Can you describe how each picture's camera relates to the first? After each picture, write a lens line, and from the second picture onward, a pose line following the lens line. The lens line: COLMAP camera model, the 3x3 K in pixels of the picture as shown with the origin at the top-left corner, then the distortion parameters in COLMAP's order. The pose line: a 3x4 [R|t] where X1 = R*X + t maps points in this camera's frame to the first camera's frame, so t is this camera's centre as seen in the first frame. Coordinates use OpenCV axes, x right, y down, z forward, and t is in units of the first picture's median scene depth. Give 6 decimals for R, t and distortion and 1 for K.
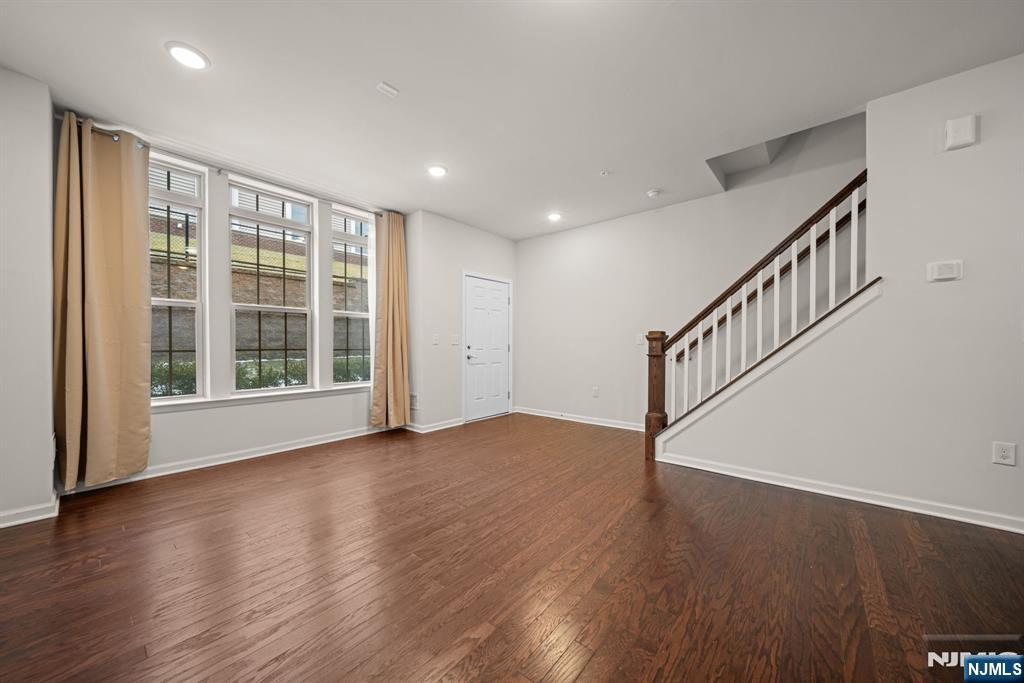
lens RADIAL K [[359.9, 0, 512.8], [0, 359.9, 350.9], [0, 0, 1]] dist [-0.000978, -0.000925]
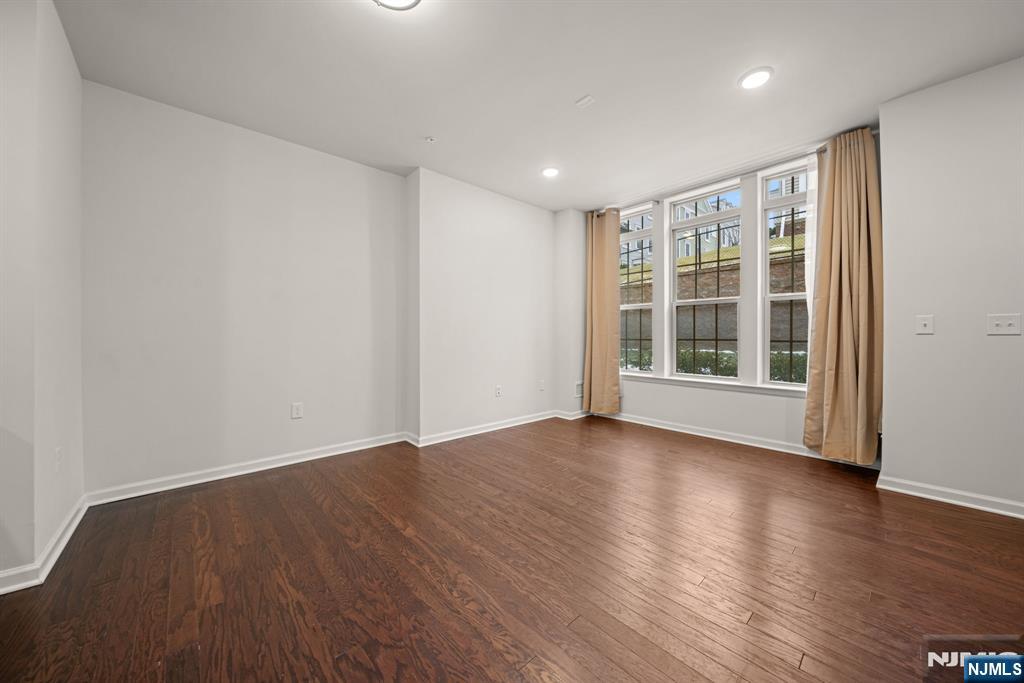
lens RADIAL K [[359.9, 0, 518.1], [0, 359.9, 338.1], [0, 0, 1]] dist [-0.000978, -0.000925]
pose [[-0.129179, 0.009692, -0.991574, 0.520938], [-0.016134, 0.999799, 0.011874, -0.013356], [0.991490, 0.017532, -0.128997, 0.645834]]
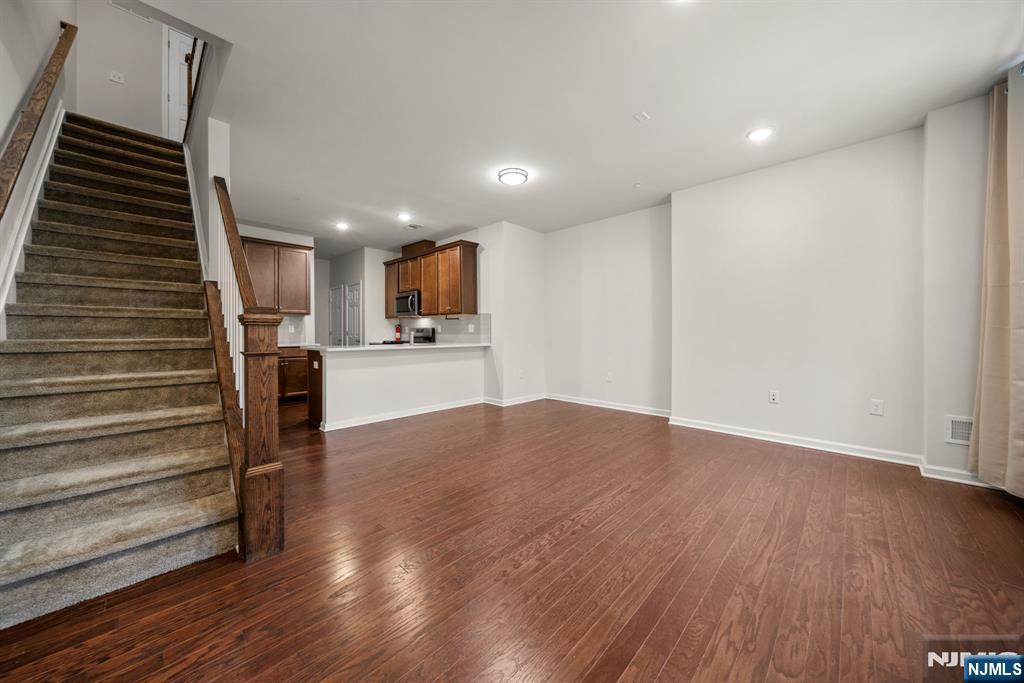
lens RADIAL K [[359.9, 0, 509.4], [0, 359.9, 336.4], [0, 0, 1]] dist [-0.000978, -0.000925]
pose [[-0.997017, 0.002104, 0.077157, -0.001984], [0.004259, 0.999605, 0.027778, -0.027450], [-0.077069, 0.028023, -0.996632, 1.524527]]
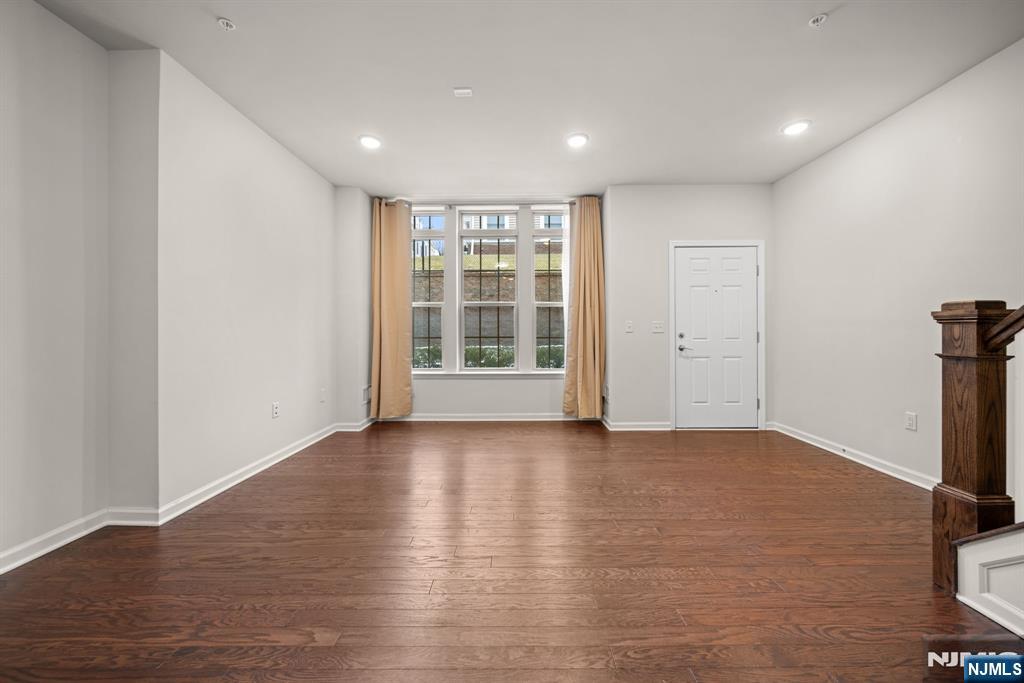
lens RADIAL K [[359.9, 0, 517.9], [0, 359.9, 334.0], [0, 0, 1]] dist [-0.000978, -0.000925]
pose [[0.640615, 0.001333, -0.767861, 0.385429], [-0.010377, 0.999922, -0.006921, -0.007012], [0.767792, 0.012402, 0.640579, 0.310283]]
